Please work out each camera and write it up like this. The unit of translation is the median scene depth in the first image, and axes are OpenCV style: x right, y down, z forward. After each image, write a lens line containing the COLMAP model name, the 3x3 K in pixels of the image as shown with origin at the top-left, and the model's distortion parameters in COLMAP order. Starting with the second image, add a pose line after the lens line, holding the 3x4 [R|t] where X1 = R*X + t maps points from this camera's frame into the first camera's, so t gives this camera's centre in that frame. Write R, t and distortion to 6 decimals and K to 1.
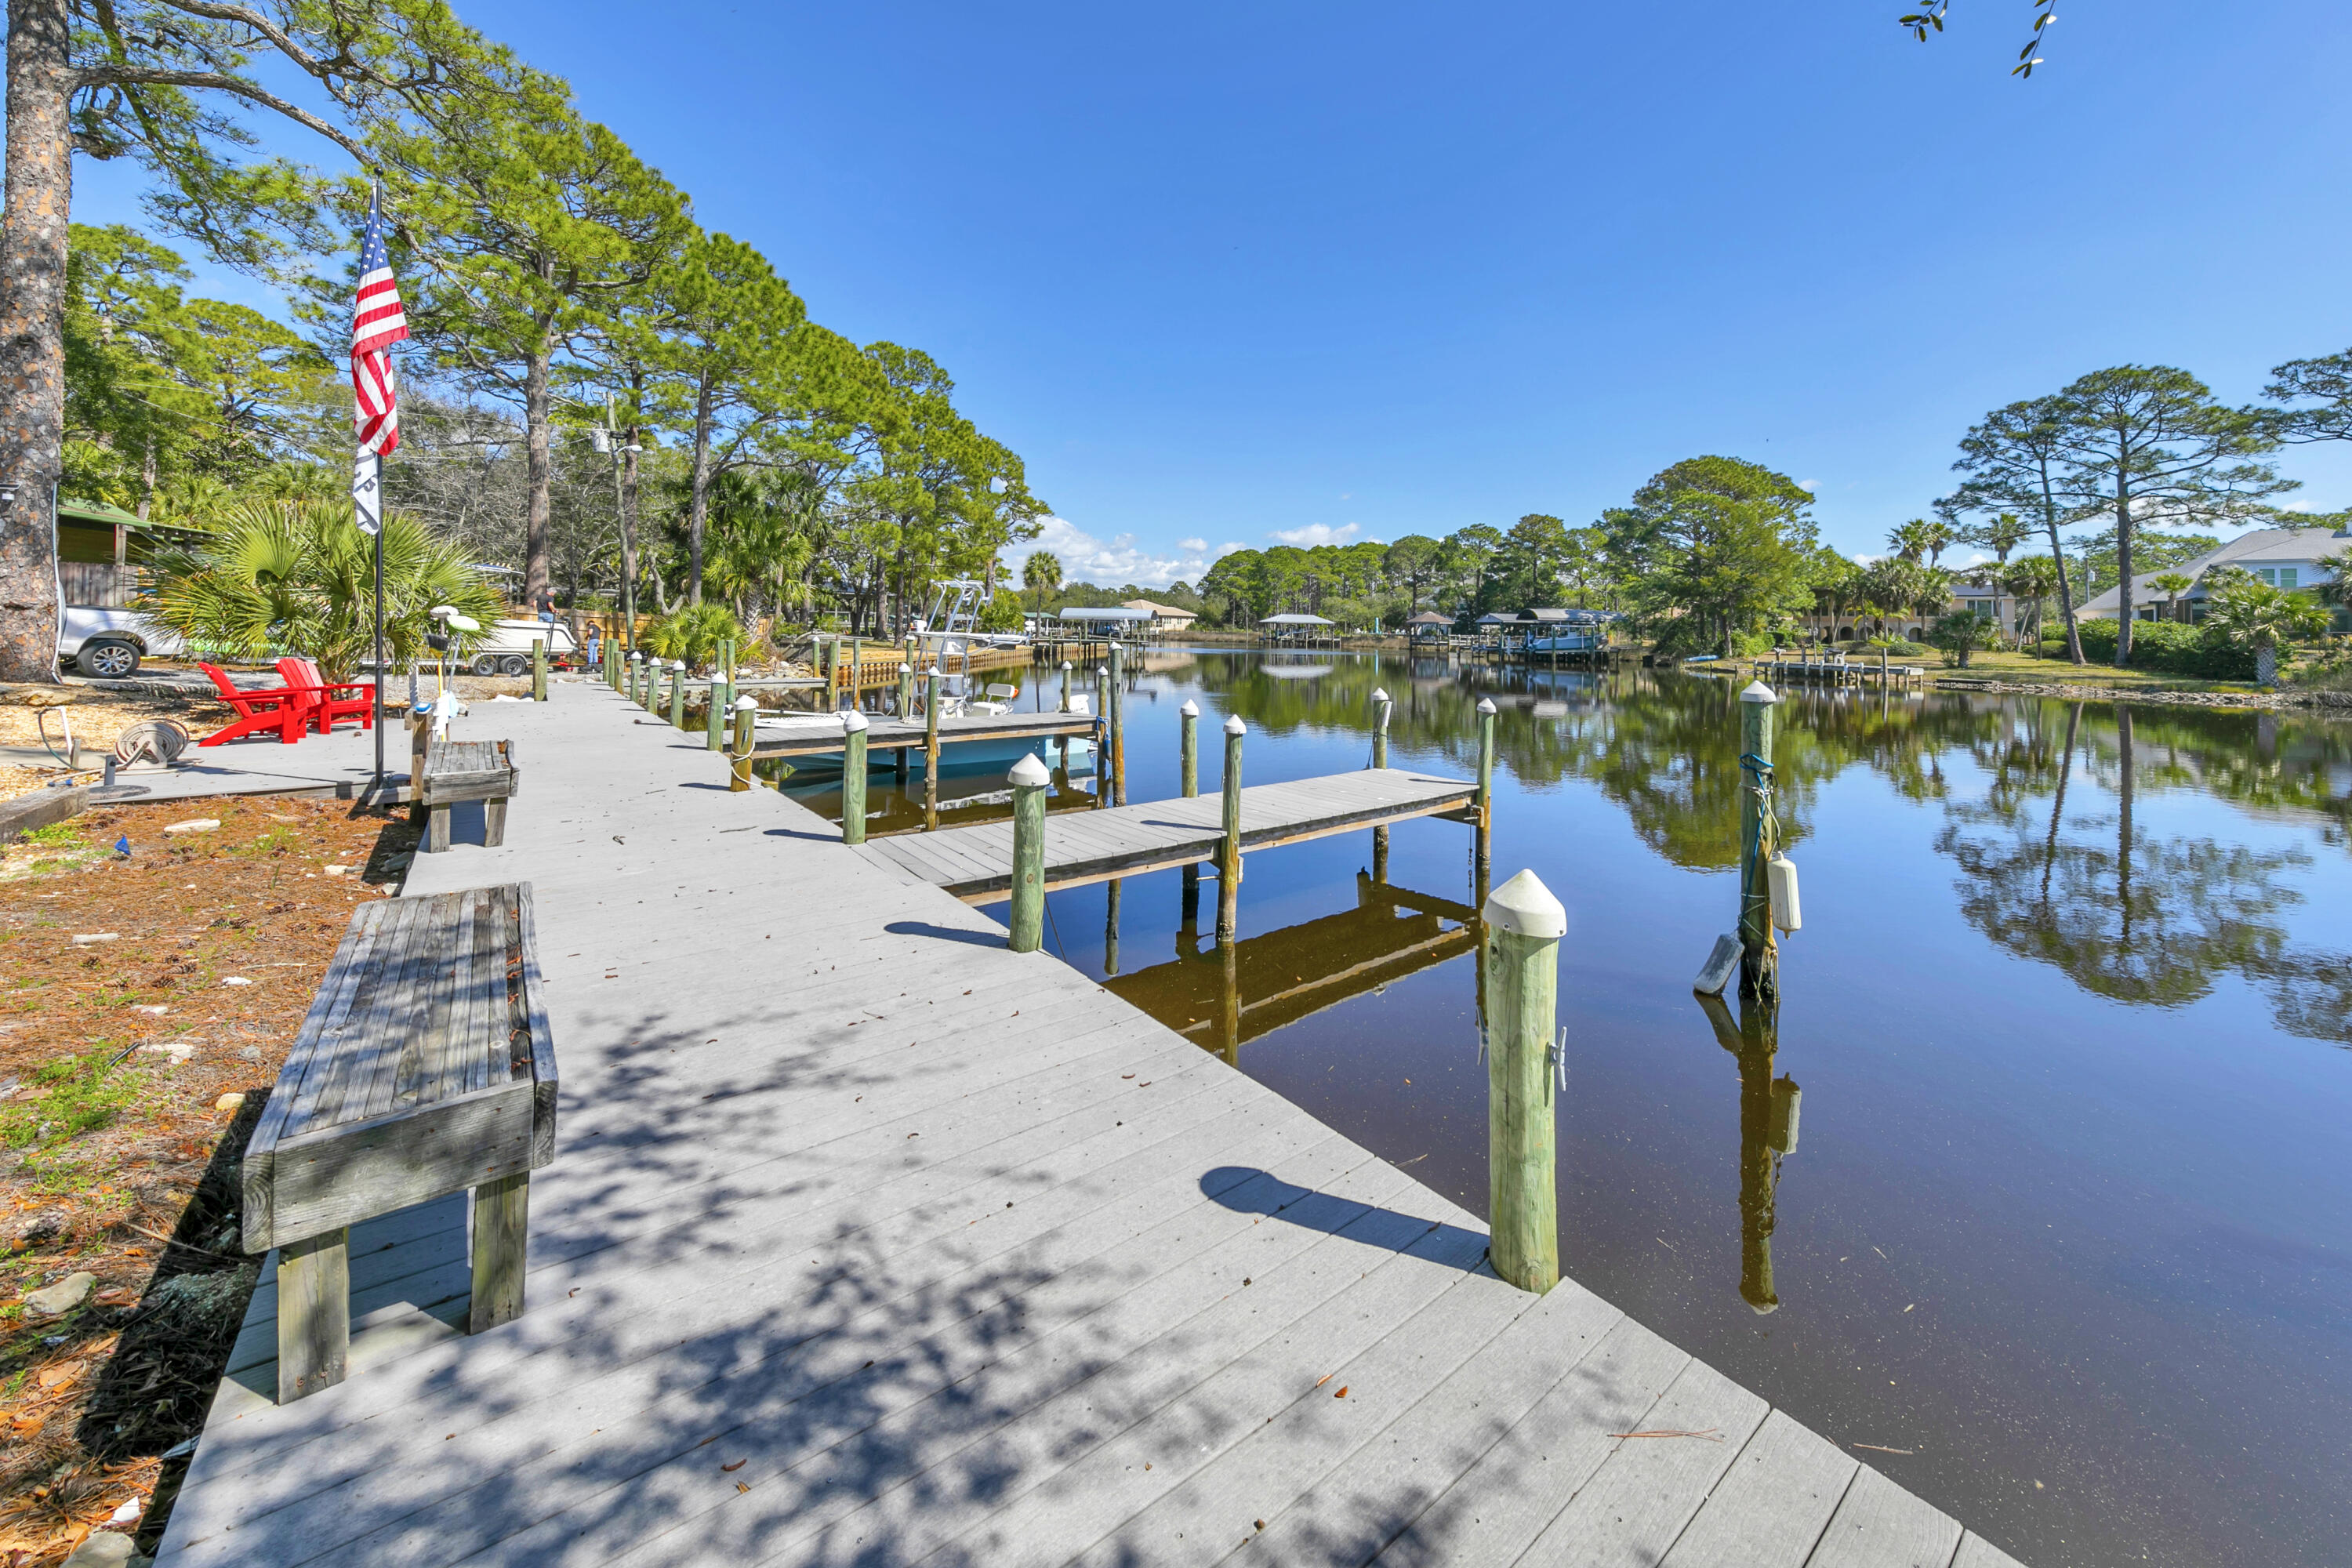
lens RADIAL K [[870.8, 0, 1179.2], [0, 870.8, 620.6], [0, 0, 1]] dist [-0.000088, -0.000011]
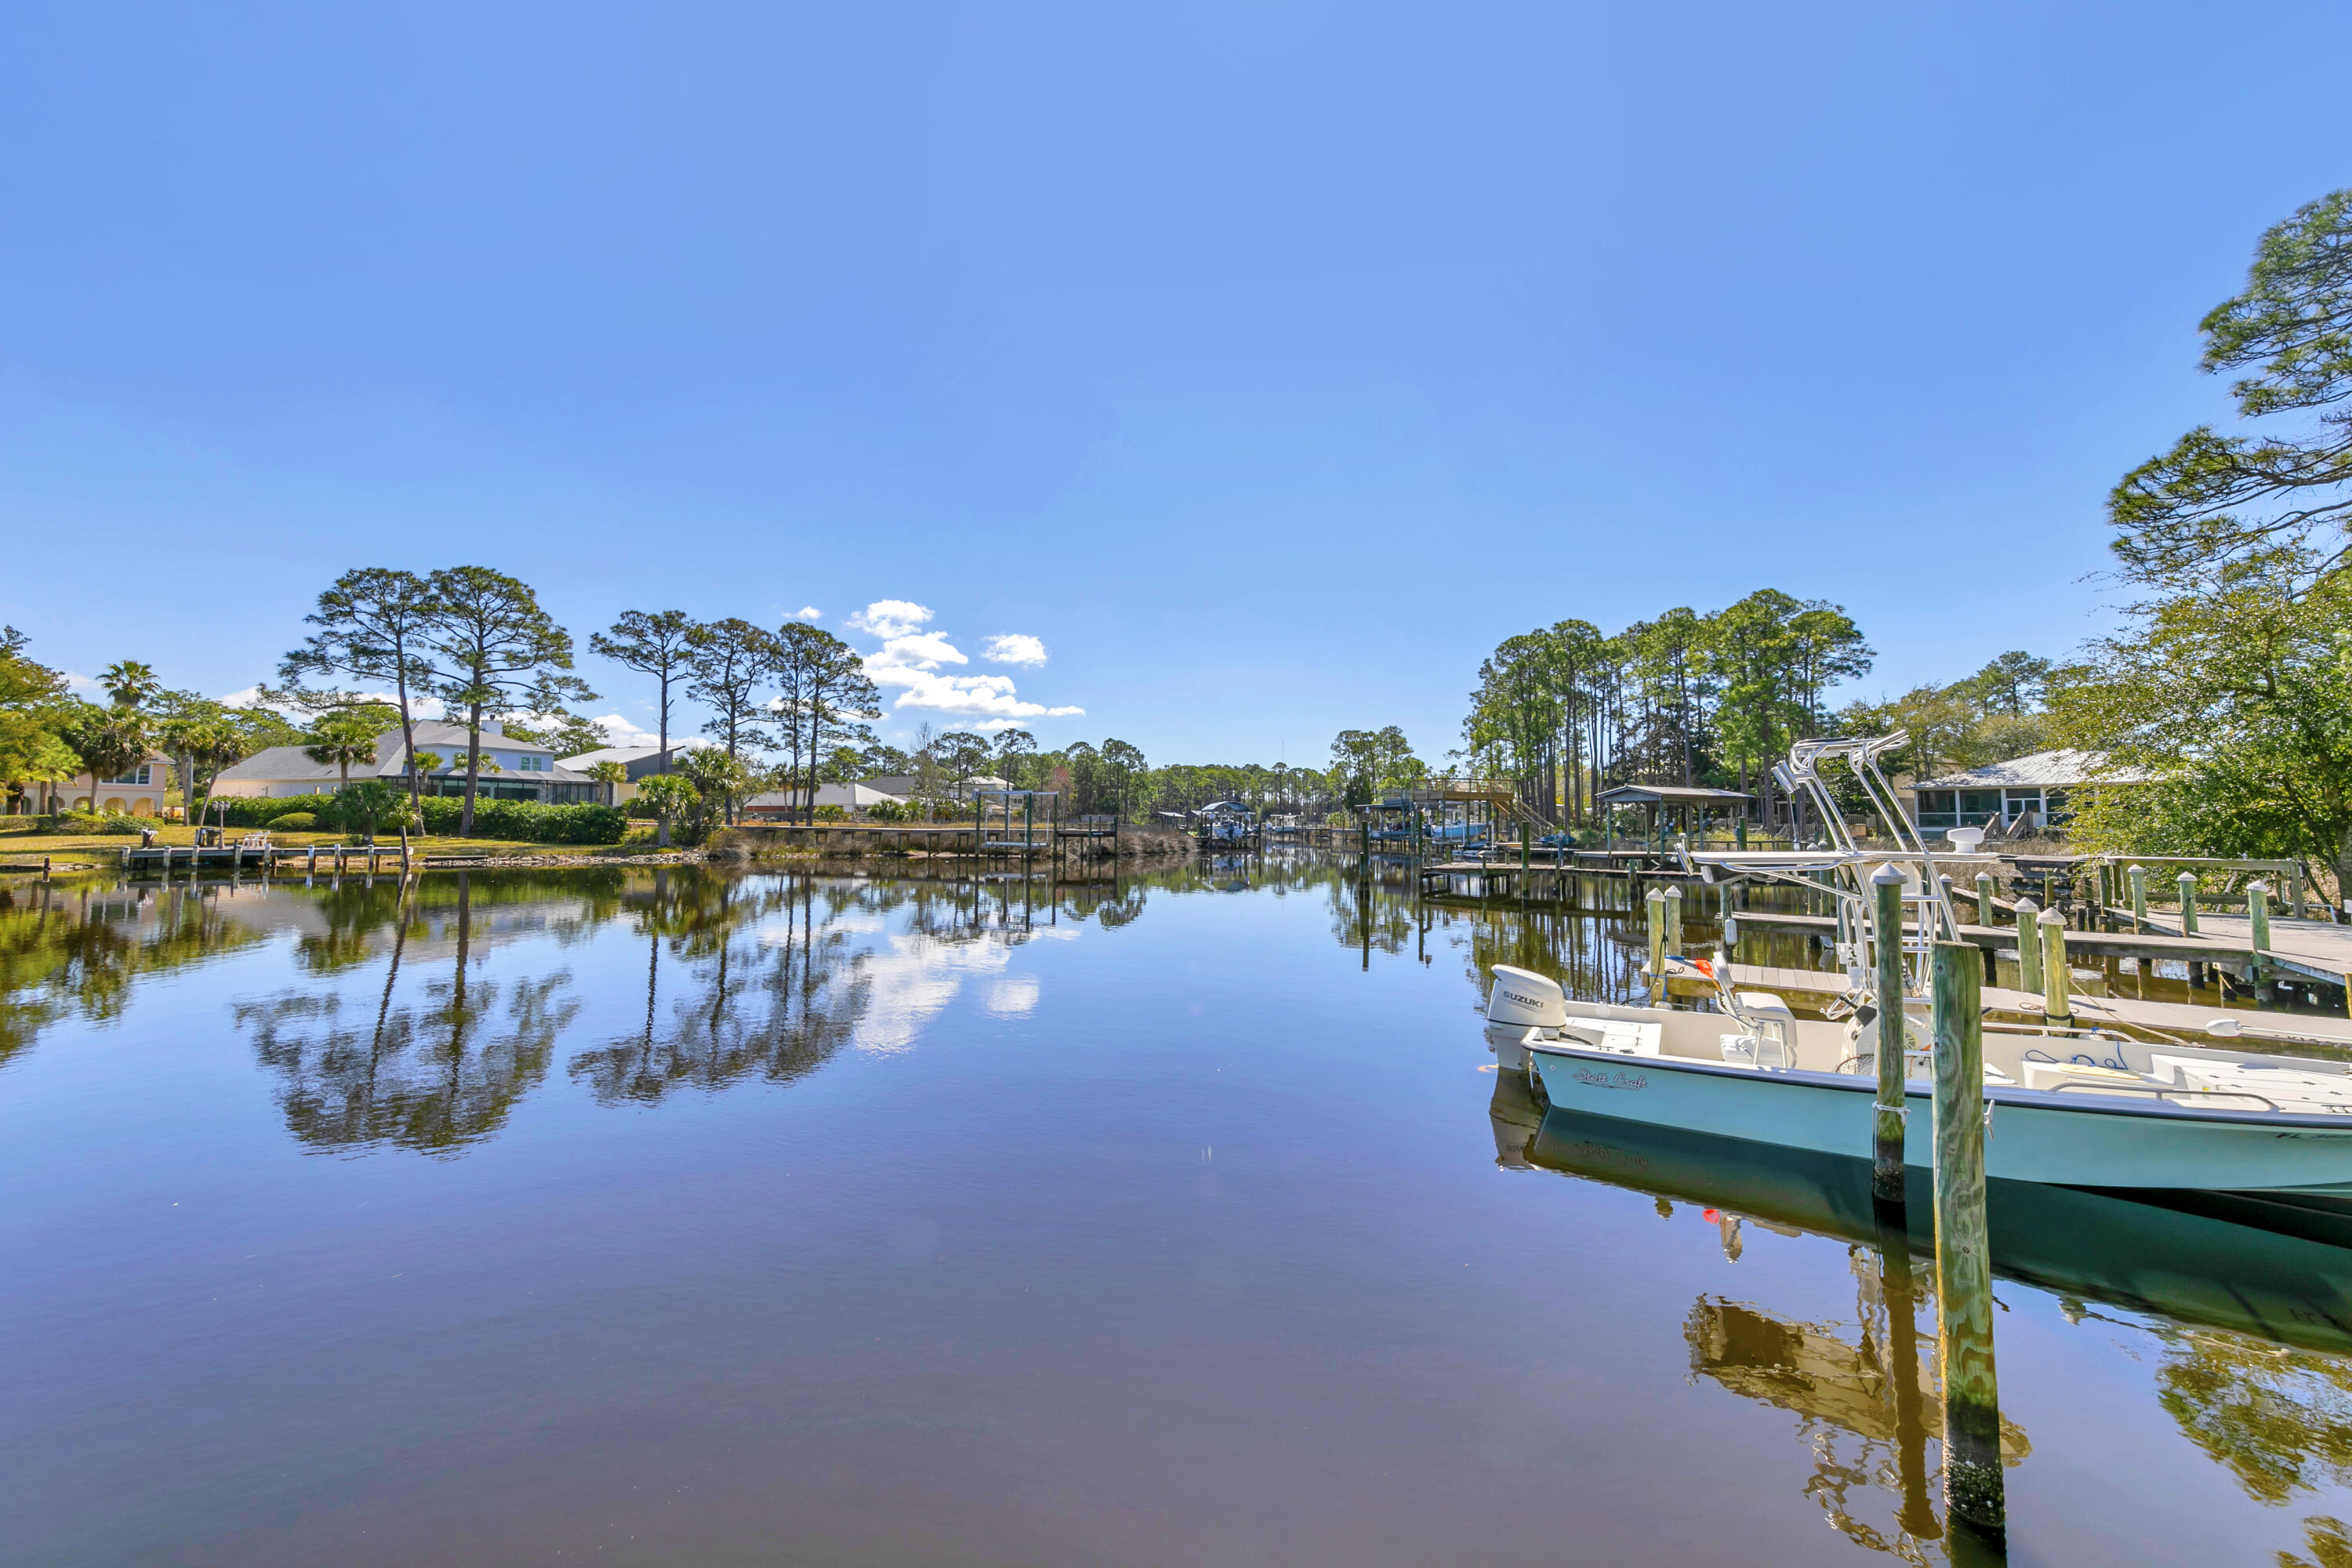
lens RADIAL K [[823.0, 0, 1188.7], [0, 823.0, 776.7], [0, 0, 1]] dist [0.001412, 0.000114]
pose [[-0.268183, 0.033481, 0.962786, -0.166986], [-0.019886, 0.998991, -0.040279, -0.000192], [-0.963163, -0.029948, -0.267246, 0.406223]]
